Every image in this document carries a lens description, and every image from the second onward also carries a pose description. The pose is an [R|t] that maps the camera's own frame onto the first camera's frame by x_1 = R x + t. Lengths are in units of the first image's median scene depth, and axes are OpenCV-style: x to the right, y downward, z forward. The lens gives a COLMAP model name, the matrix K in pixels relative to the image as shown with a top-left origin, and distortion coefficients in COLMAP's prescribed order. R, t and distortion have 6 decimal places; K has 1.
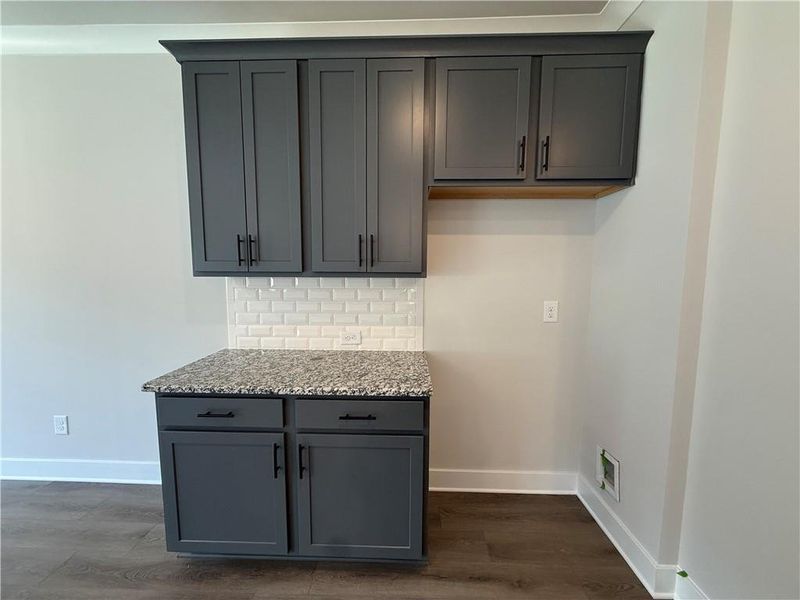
lens RADIAL K [[320.0, 0, 396.4], [0, 320.0, 301.7], [0, 0, 1]] dist [0.000064, 0.000074]
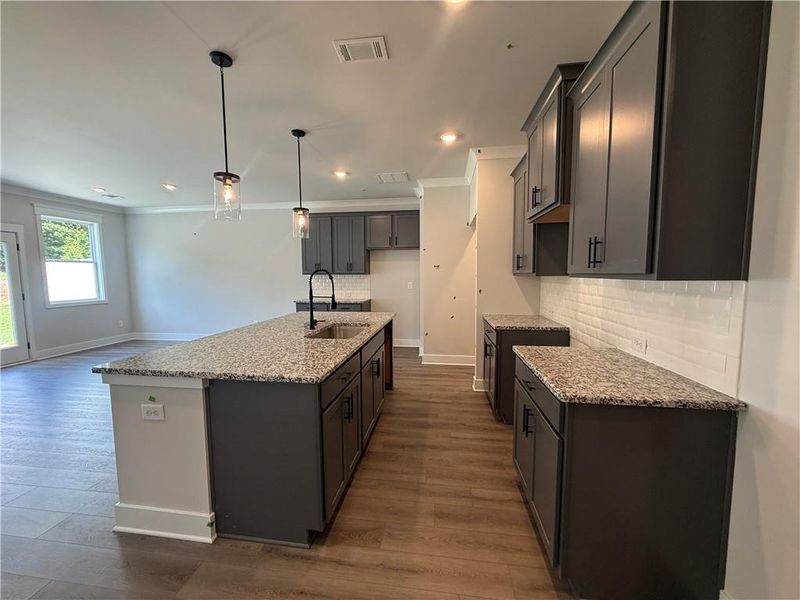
lens RADIAL K [[320.0, 0, 396.4], [0, 320.0, 301.7], [0, 0, 1]] dist [0.000064, 0.000074]
pose [[0.993839, -0.000838, -0.110828, 0.854559], [-0.000764, 0.999896, -0.014404, 0.288151], [0.110828, 0.014400, 0.993735, -2.589191]]
